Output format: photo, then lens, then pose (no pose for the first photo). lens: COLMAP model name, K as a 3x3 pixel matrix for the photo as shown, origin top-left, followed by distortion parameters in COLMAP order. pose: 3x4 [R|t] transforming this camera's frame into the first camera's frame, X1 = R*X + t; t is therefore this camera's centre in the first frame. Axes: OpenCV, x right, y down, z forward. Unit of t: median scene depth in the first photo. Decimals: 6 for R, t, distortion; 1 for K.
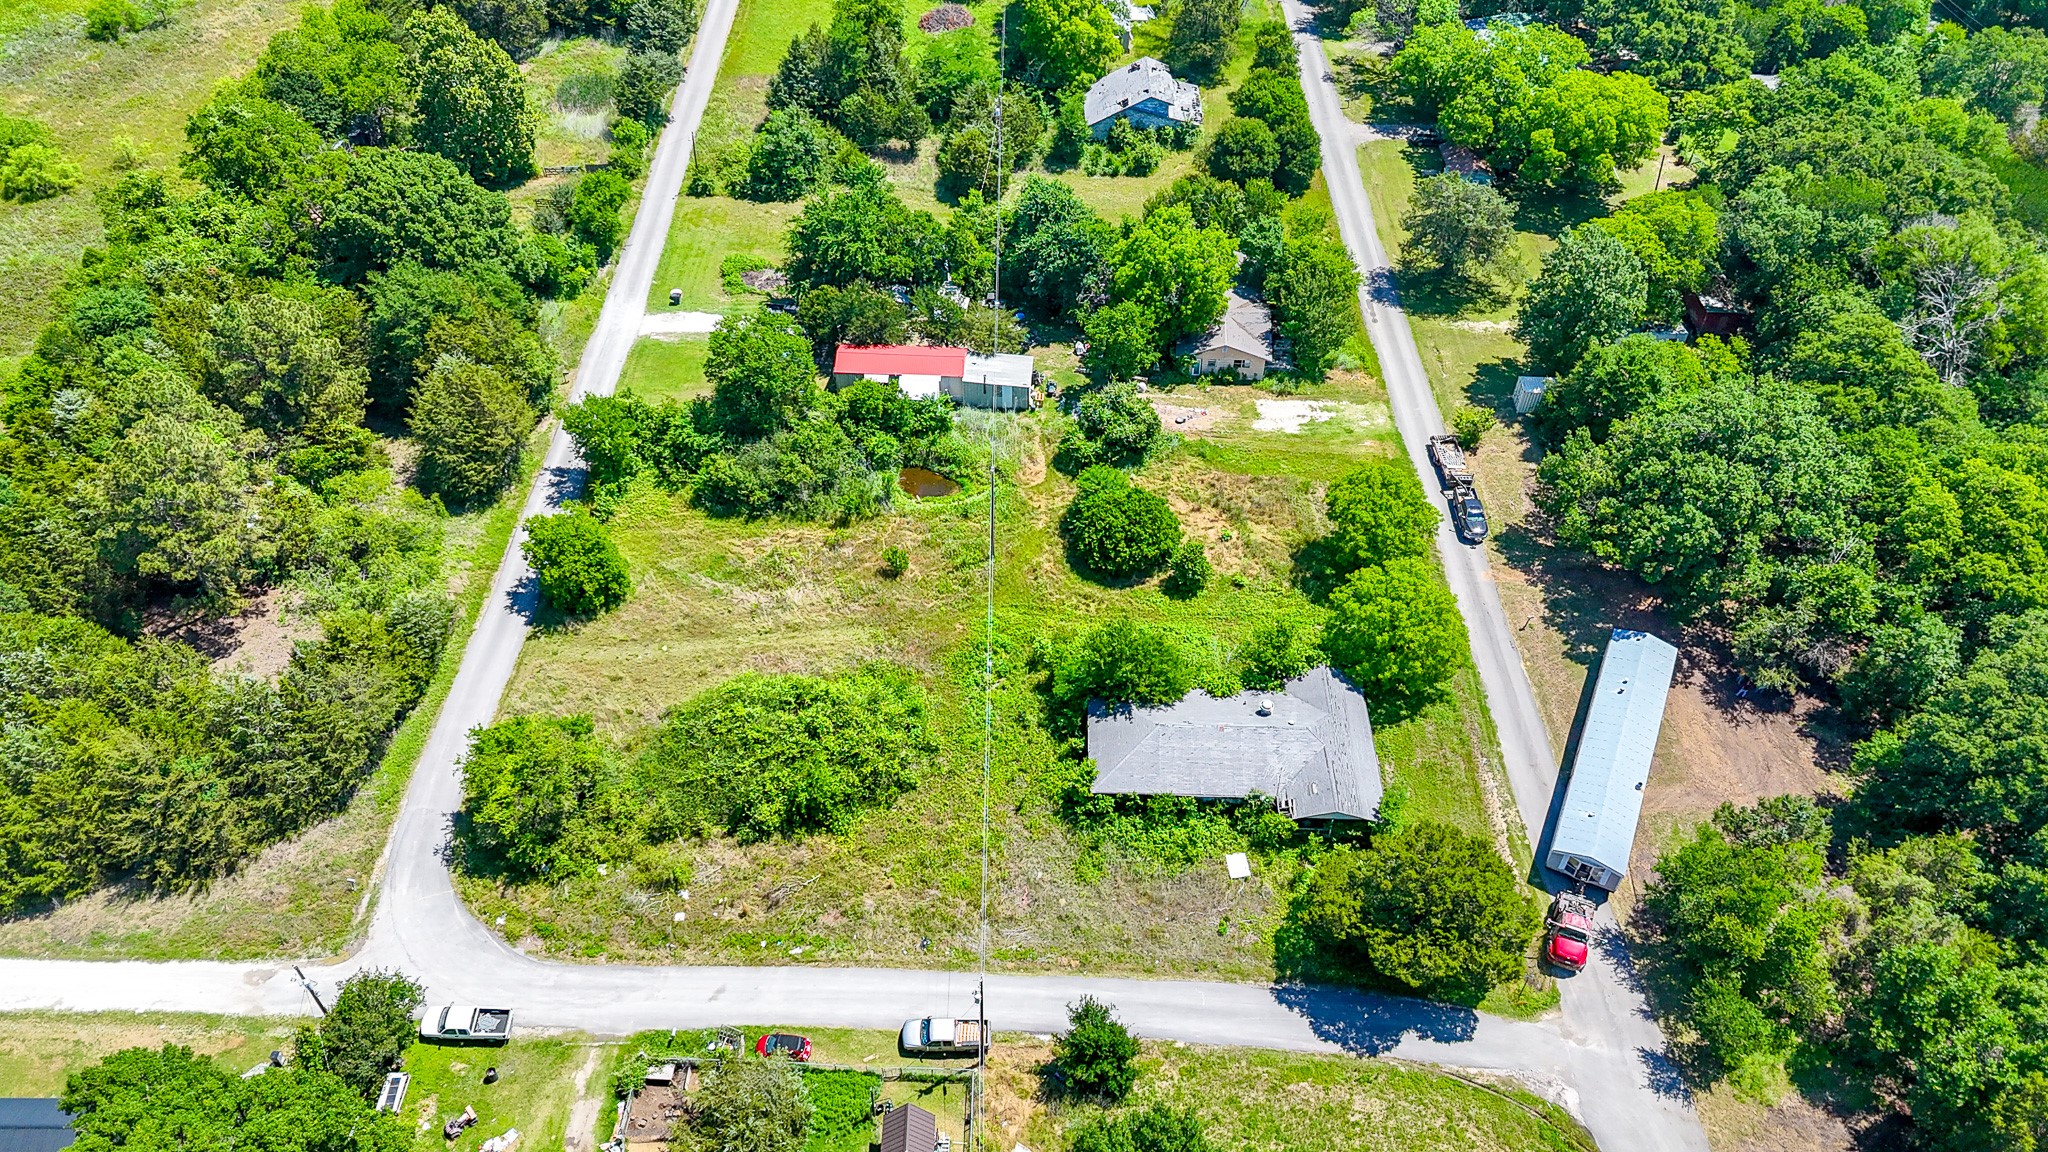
lens RADIAL K [[1532.6, 0, 1071.2], [0, 1532.6, 579.5], [0, 0, 1]] dist [0.056232, -0.036013]
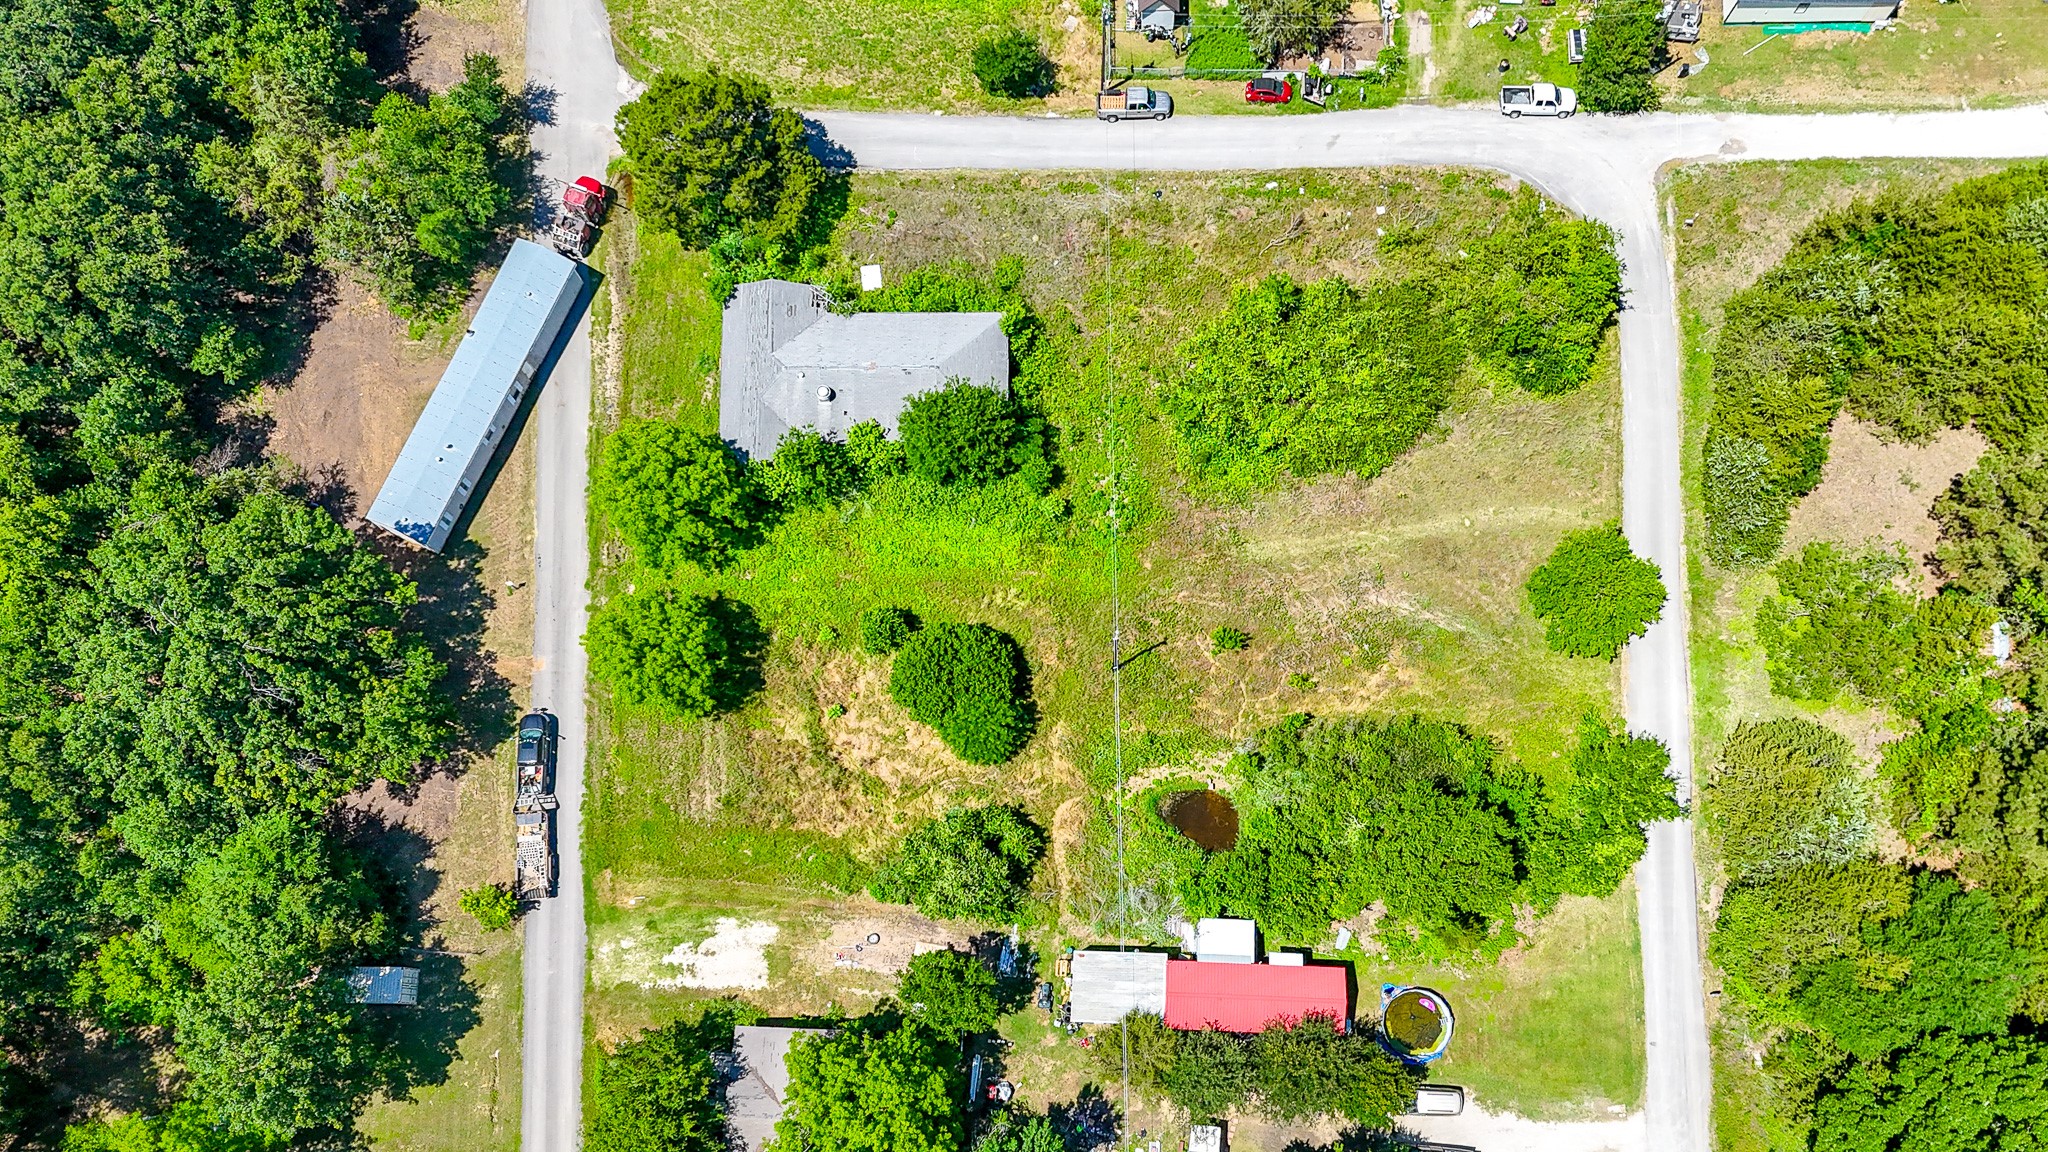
lens RADIAL K [[1505.7, 0, 999.3], [0, 1505.7, 685.0], [0, 0, 1]] dist [0.037329, -0.009323]
pose [[-0.999897, -0.013032, 0.006076, 0.008561], [0.012522, -0.581568, 0.813401, -0.765265], [-0.007067, 0.813393, 0.581671, 0.568800]]
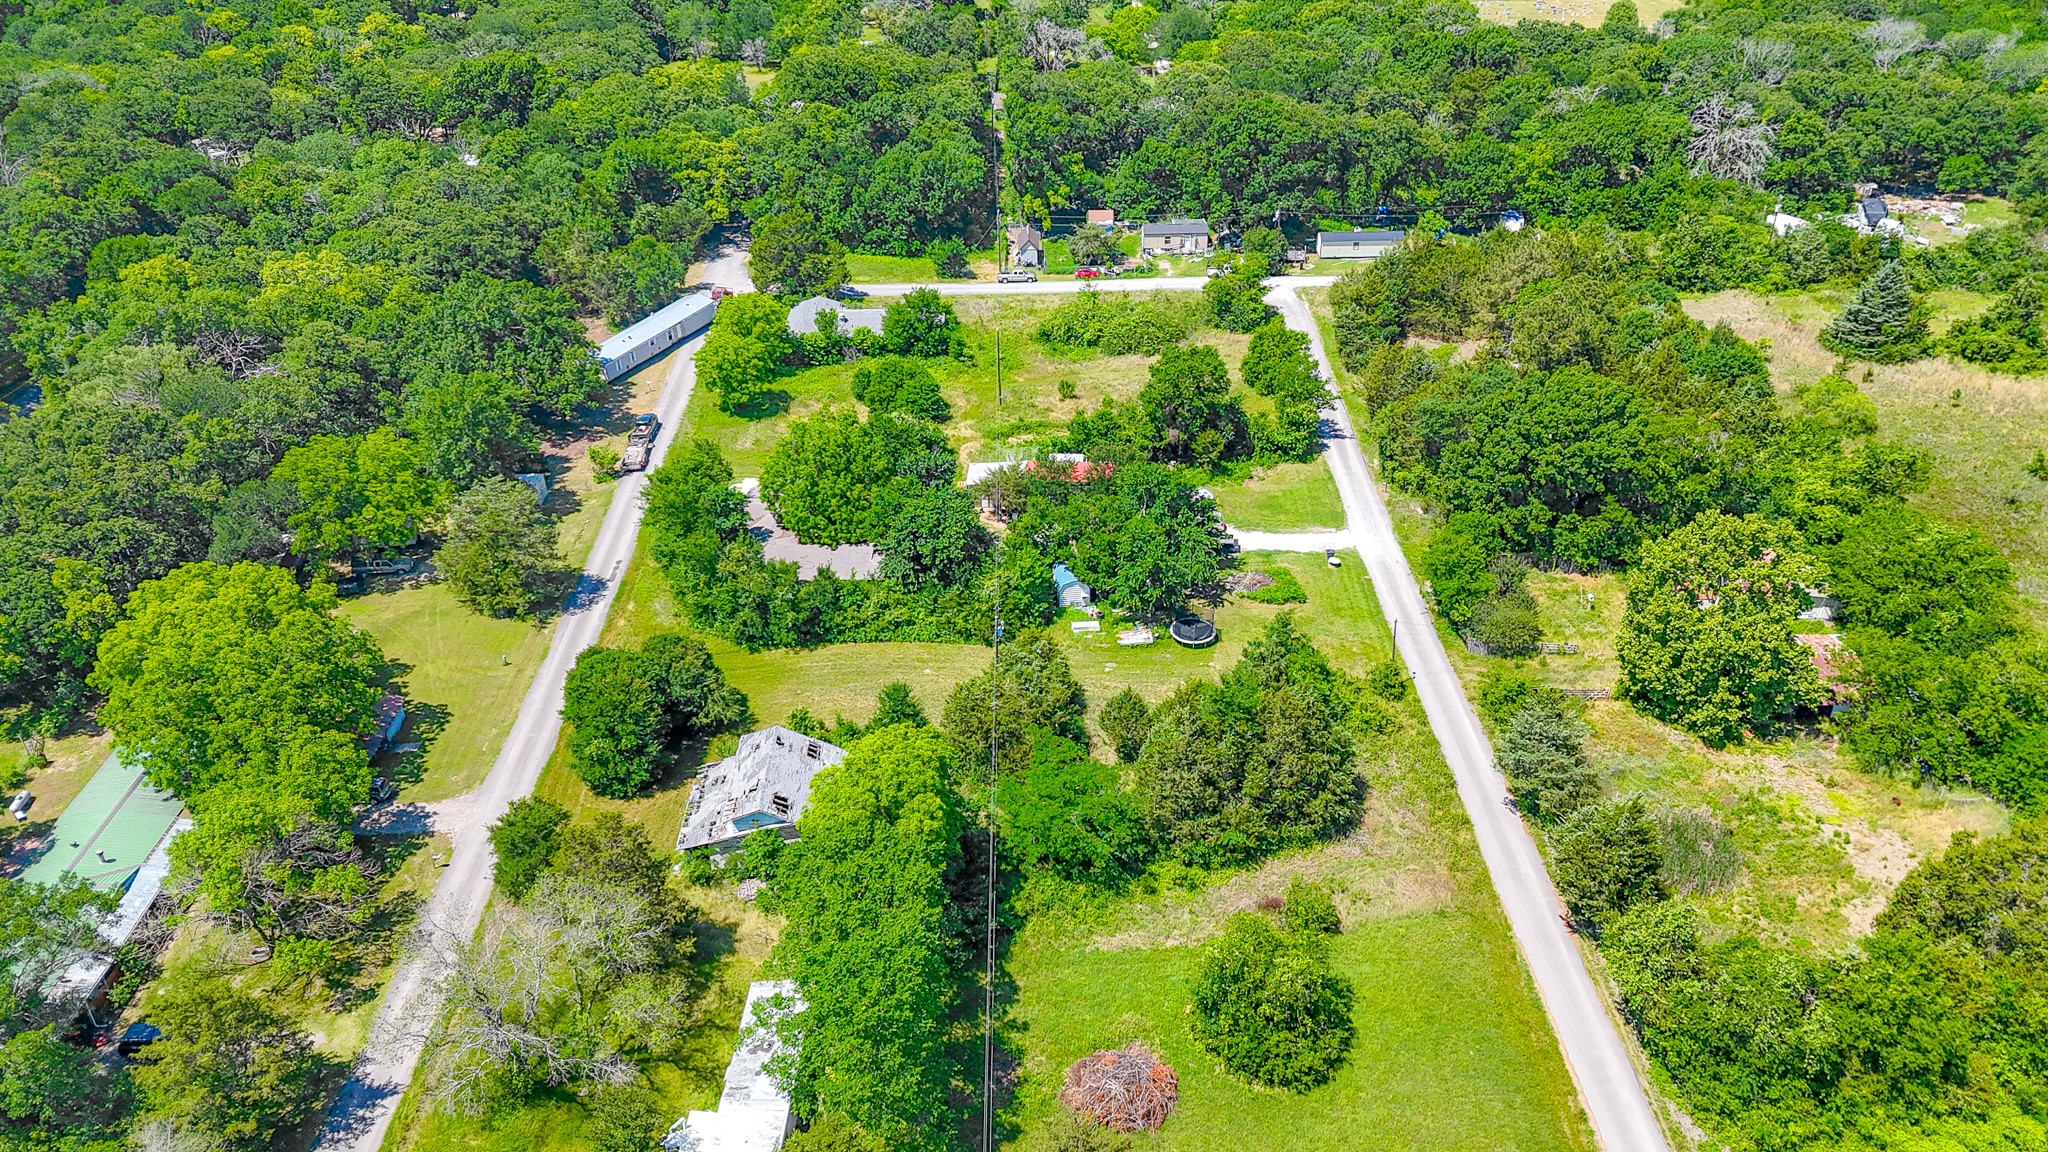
lens RADIAL K [[1379.8, 0, 926.3], [0, 1379.8, 638.8], [0, 0, 1]] dist [0.036843, 0.001123]
pose [[-0.997826, -0.035024, 0.055821, -0.067690], [0.048590, 0.181177, 0.982249, -1.349580], [-0.044516, 0.982827, -0.179081, 1.579340]]
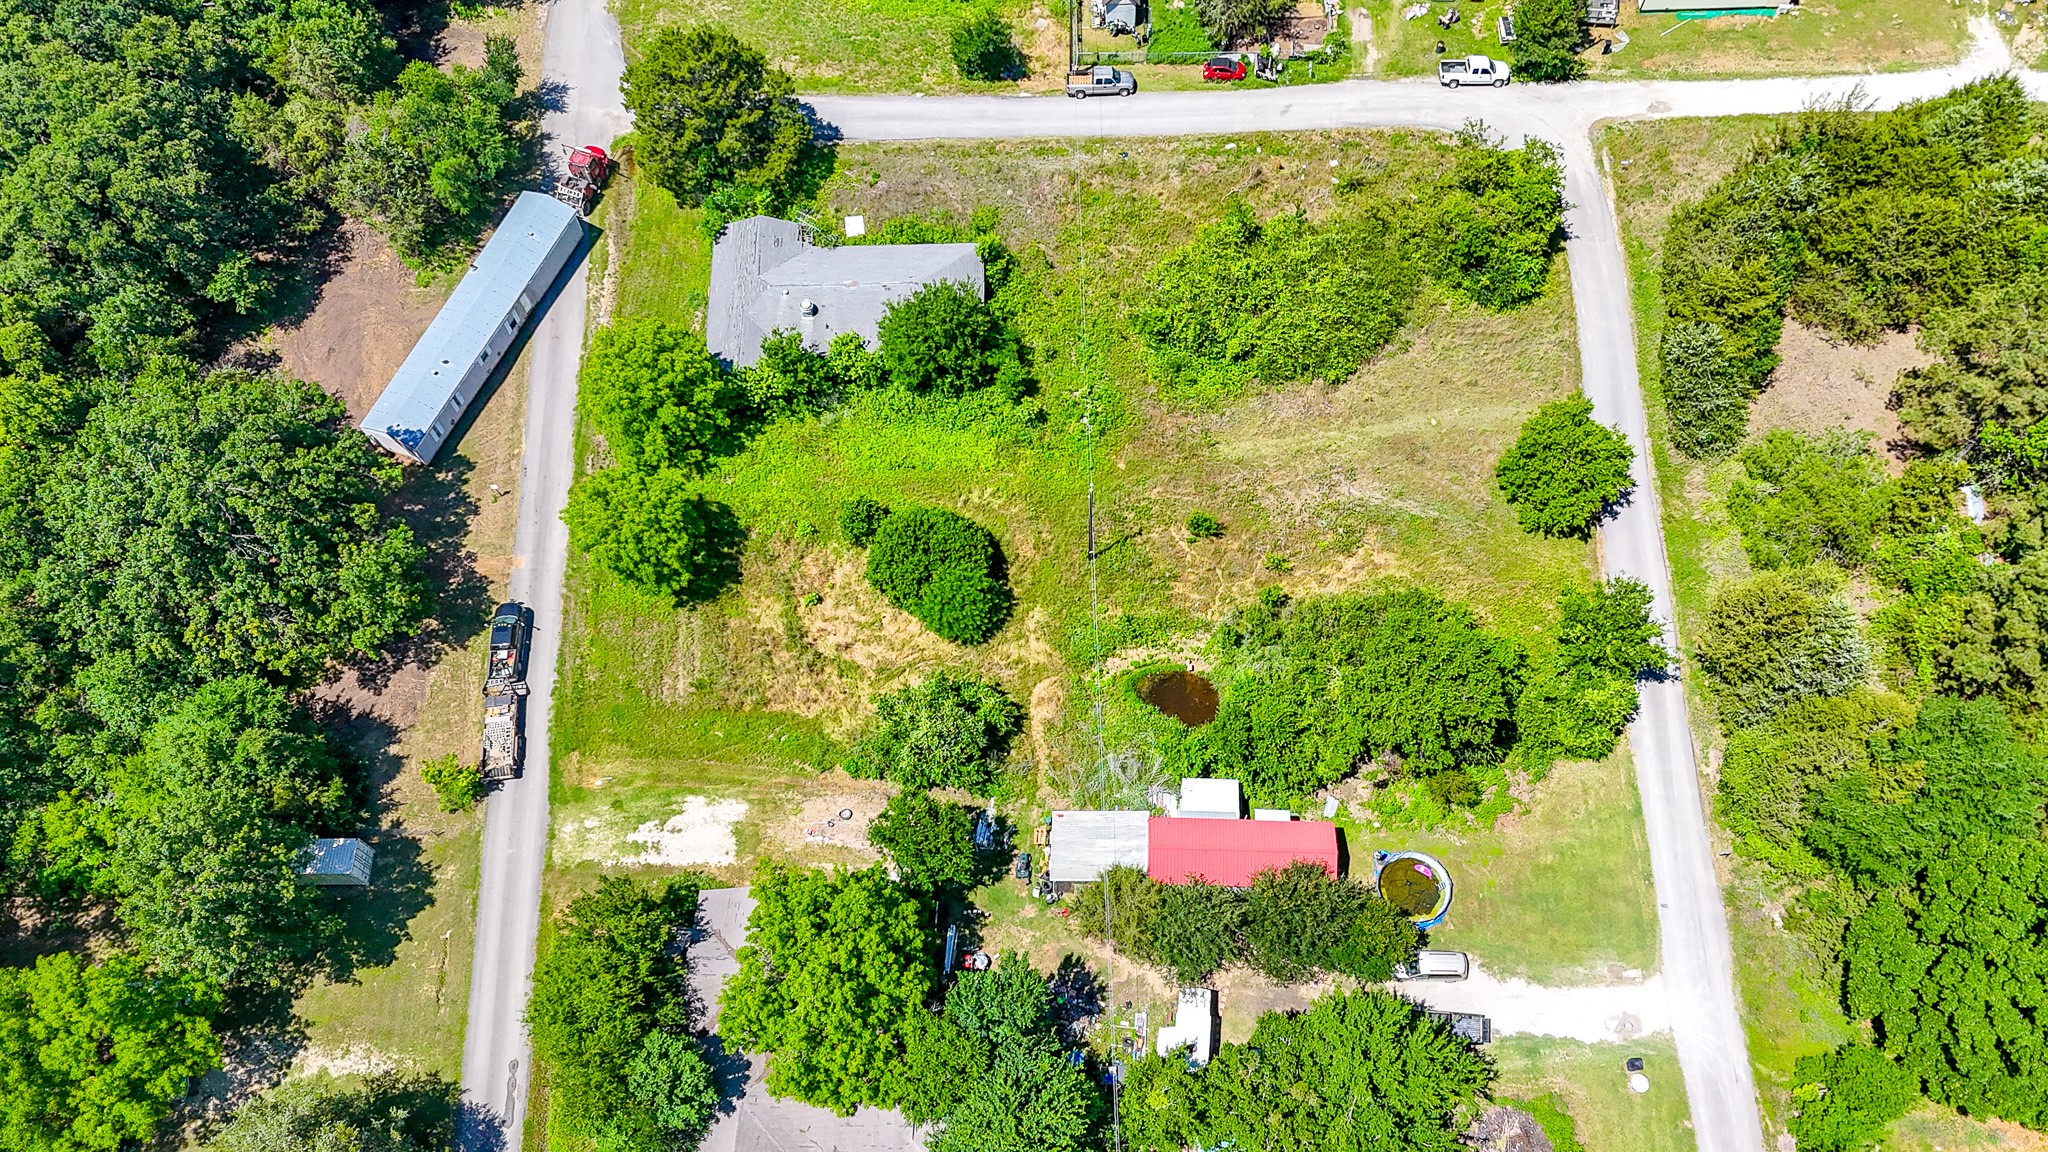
lens RADIAL K [[1475.8, 0, 974.4], [0, 1475.8, 702.9], [0, 0, 1]] dist [0.036957, -0.009295]
pose [[-0.999830, -0.009160, 0.015978, -0.000239], [0.018305, -0.398239, 0.917099, -0.876352], [-0.002038, 0.917236, 0.398339, 0.815711]]
